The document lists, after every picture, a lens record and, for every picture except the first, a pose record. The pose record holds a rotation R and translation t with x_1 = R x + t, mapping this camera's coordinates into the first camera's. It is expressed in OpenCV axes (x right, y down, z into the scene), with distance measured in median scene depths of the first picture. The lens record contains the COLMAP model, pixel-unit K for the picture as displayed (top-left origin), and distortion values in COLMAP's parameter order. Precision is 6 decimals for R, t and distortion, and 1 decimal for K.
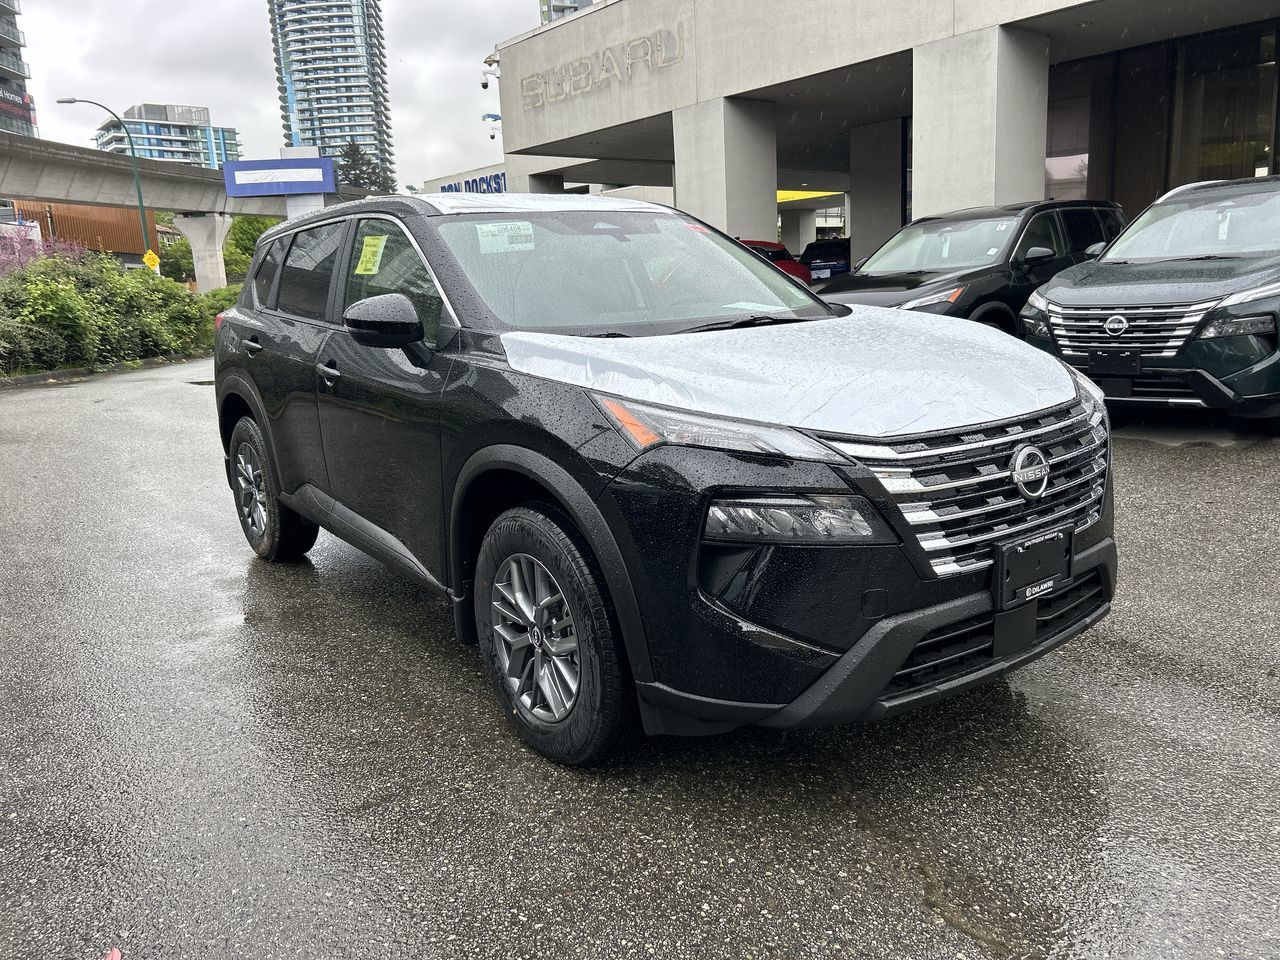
lens RADIAL K [[971.9, 0, 640.0], [0, 971.9, 480.0], [0, 0, 1]] dist [0.043264, -0.033597]
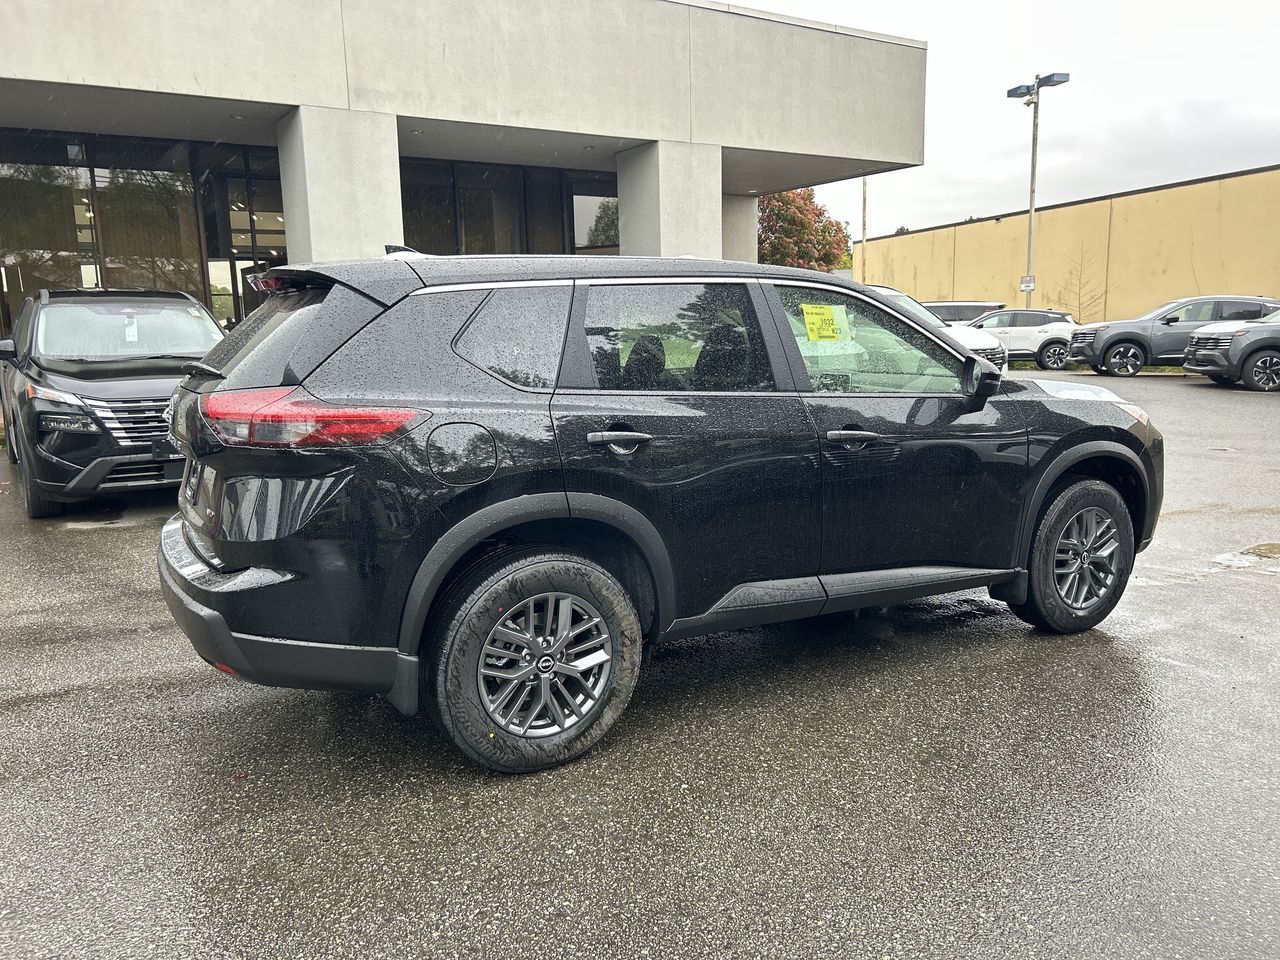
lens RADIAL K [[974.5, 0, 640.0], [0, 974.5, 480.0], [0, 0, 1]] dist [0.060668, -0.051890]
pose [[0.120328, -0.115017, 0.986049, -0.401778], [0.214672, 0.972779, 0.087273, -0.060566], [-0.969246, 0.201175, 0.141744, 0.325586]]
